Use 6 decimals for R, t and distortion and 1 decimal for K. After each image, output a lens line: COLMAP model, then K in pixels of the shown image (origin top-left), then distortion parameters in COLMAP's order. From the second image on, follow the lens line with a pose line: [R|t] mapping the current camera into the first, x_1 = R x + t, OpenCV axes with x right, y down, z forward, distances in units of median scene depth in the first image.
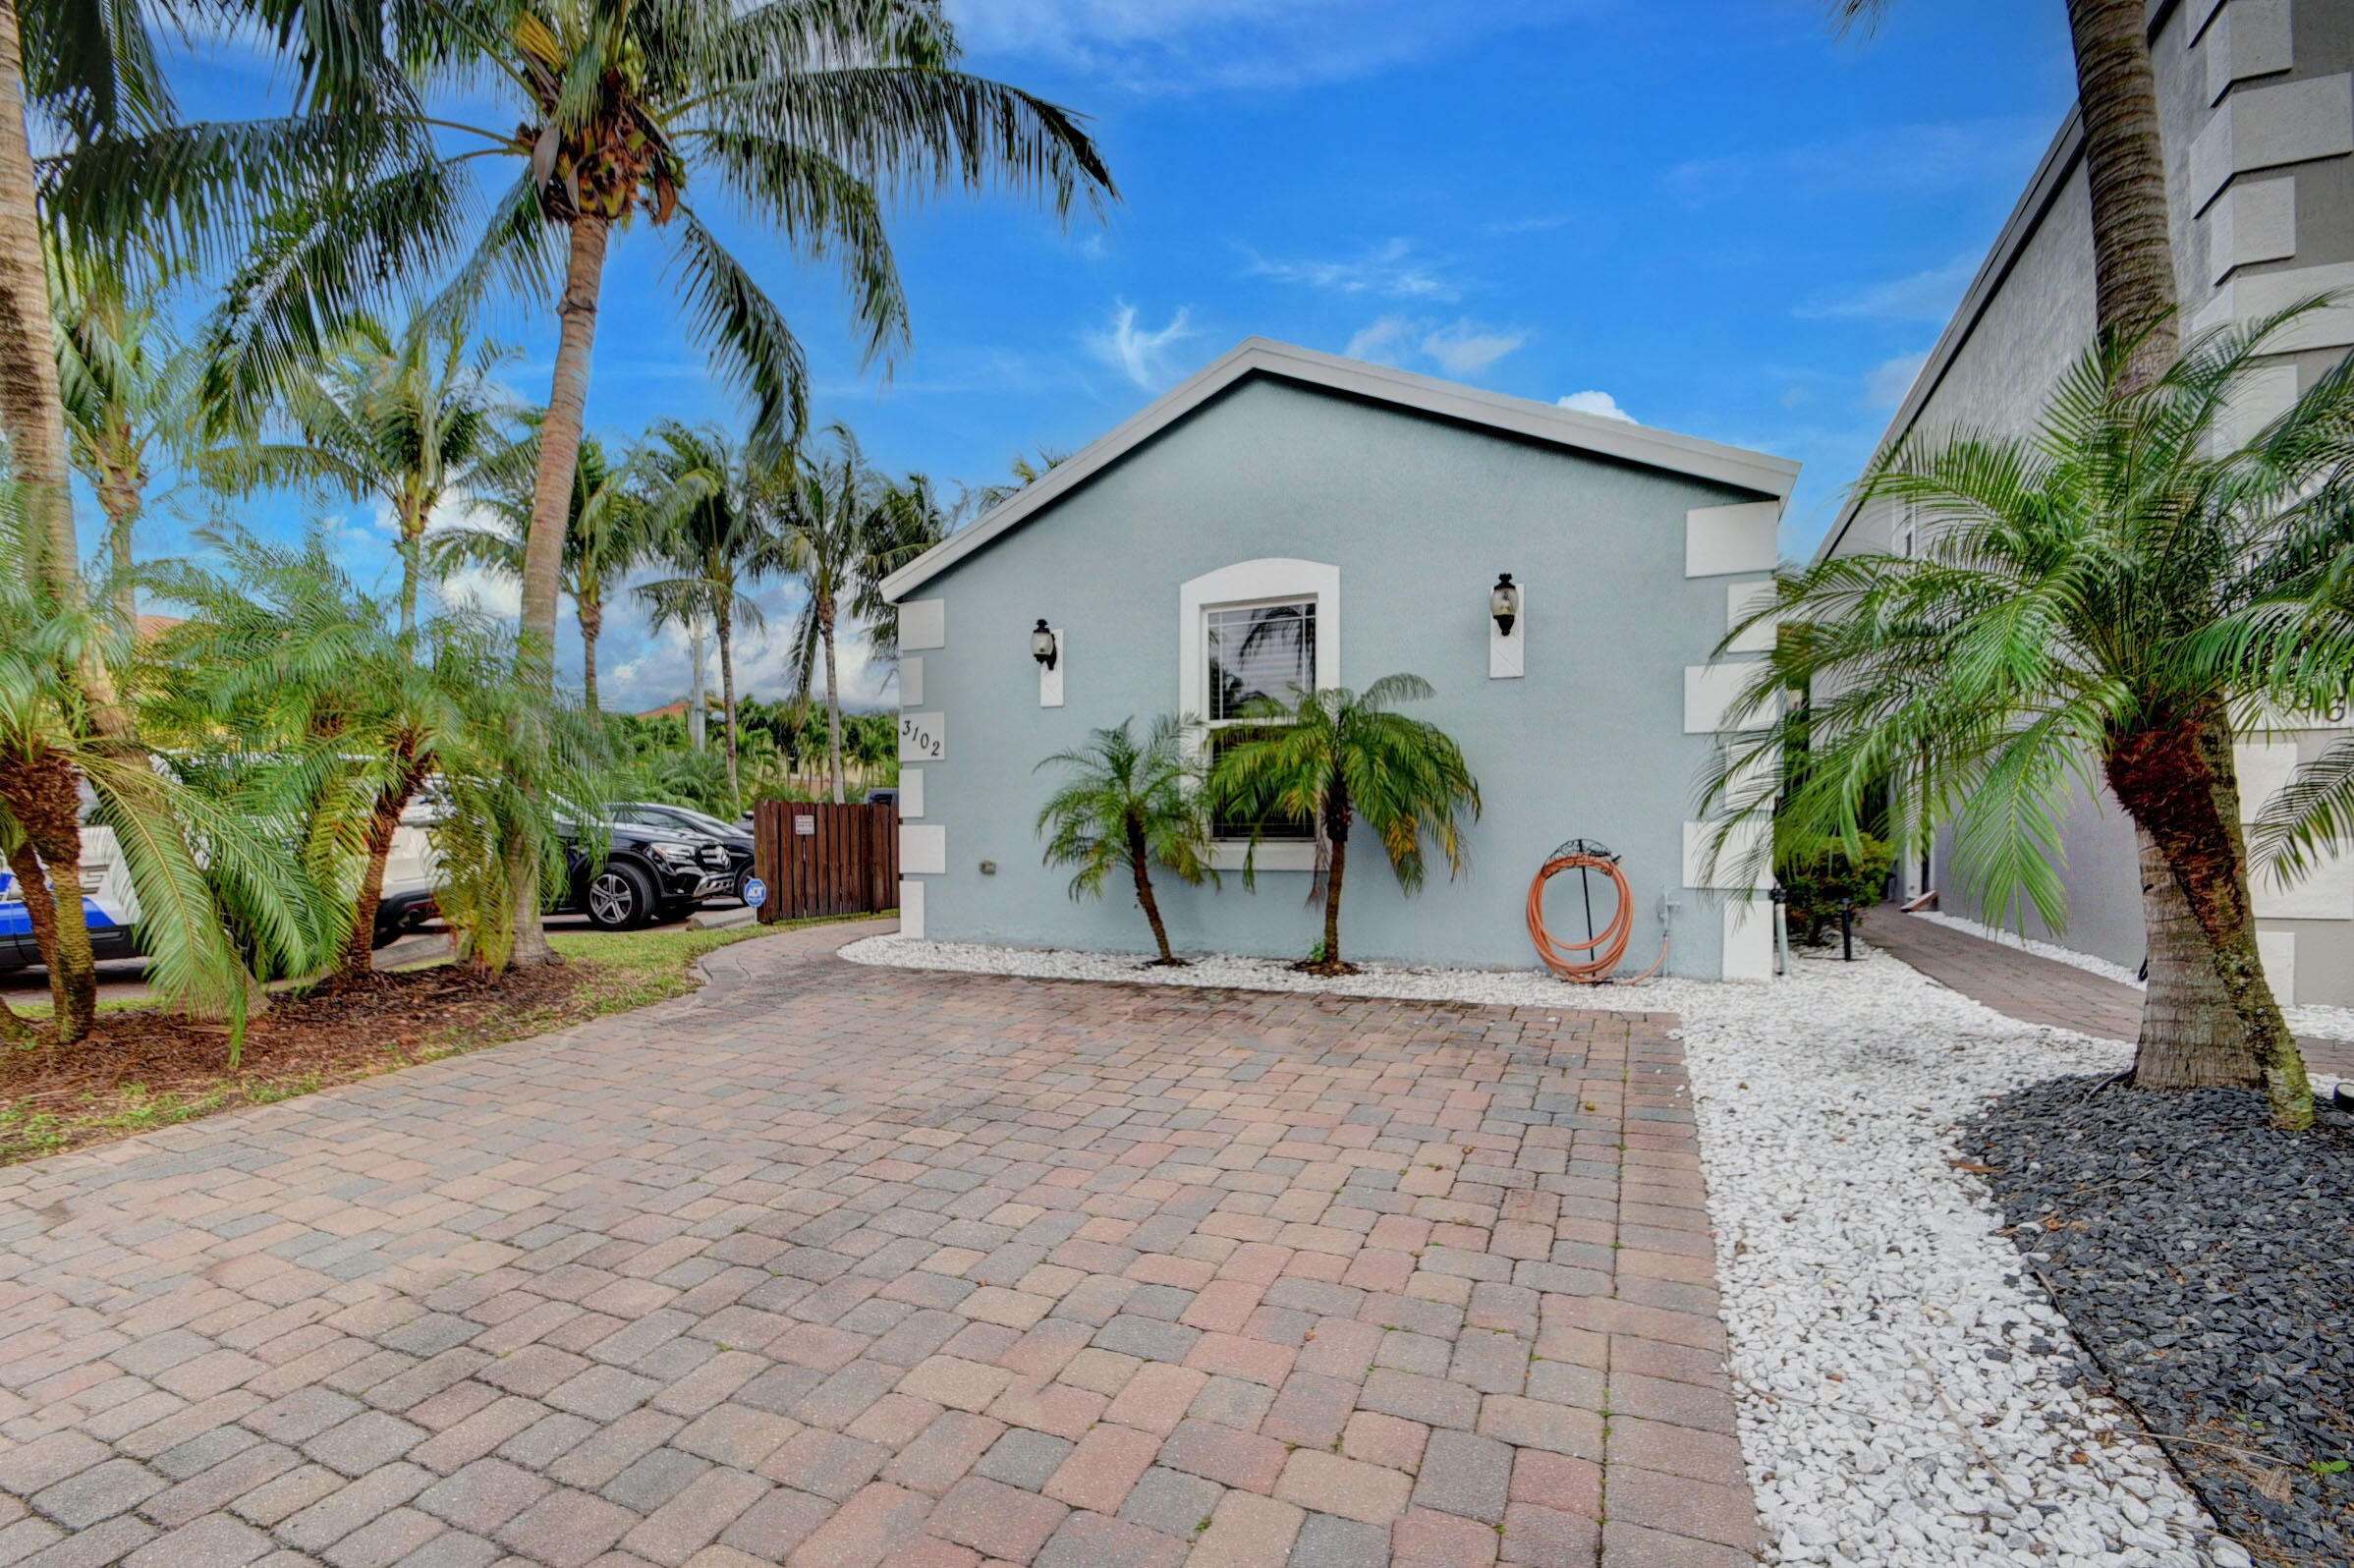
lens RADIAL K [[1037.9, 0, 1161.3], [0, 1037.9, 851.1], [0, 0, 1]] dist [0.014616, -0.016726]
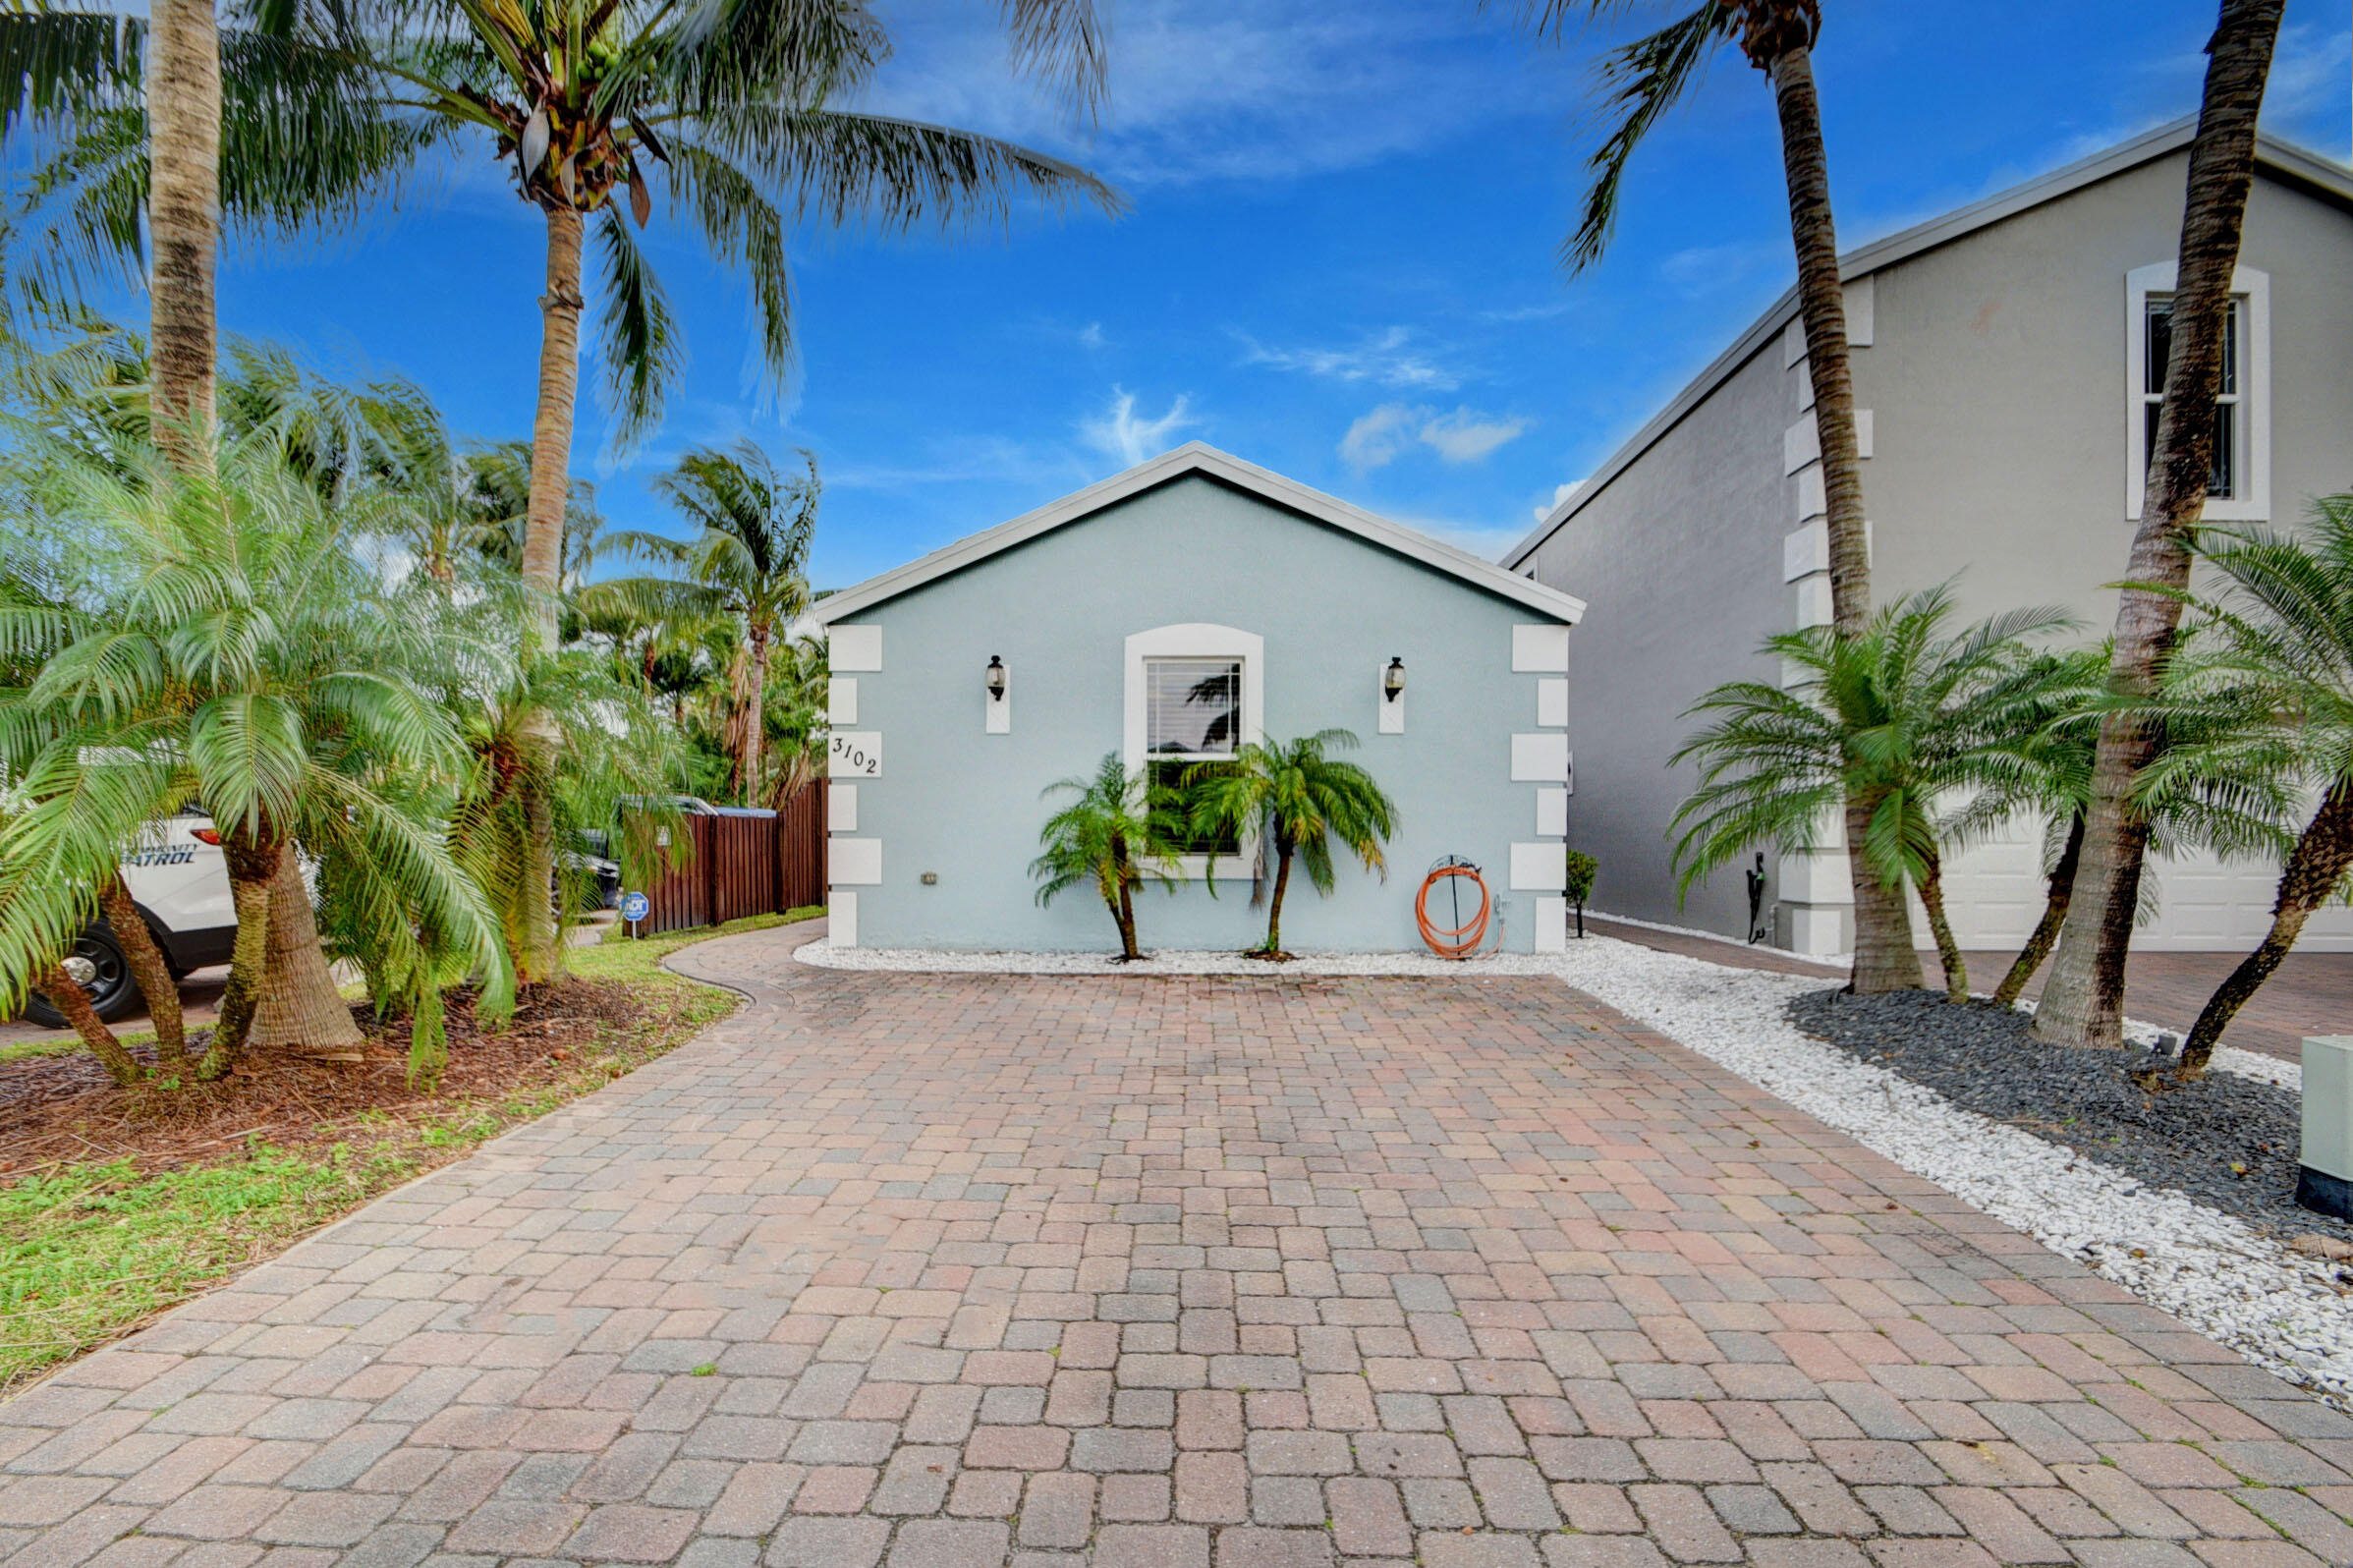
lens RADIAL K [[1037.5, 0, 1160.8], [0, 1037.5, 851.1], [0, 0, 1]] dist [0.014616, -0.016726]
pose [[0.921443, 0.004094, 0.388491, -0.499709], [-0.000852, 0.999963, -0.008516, -0.005009], [-0.388512, 0.007516, 0.921413, -0.122275]]
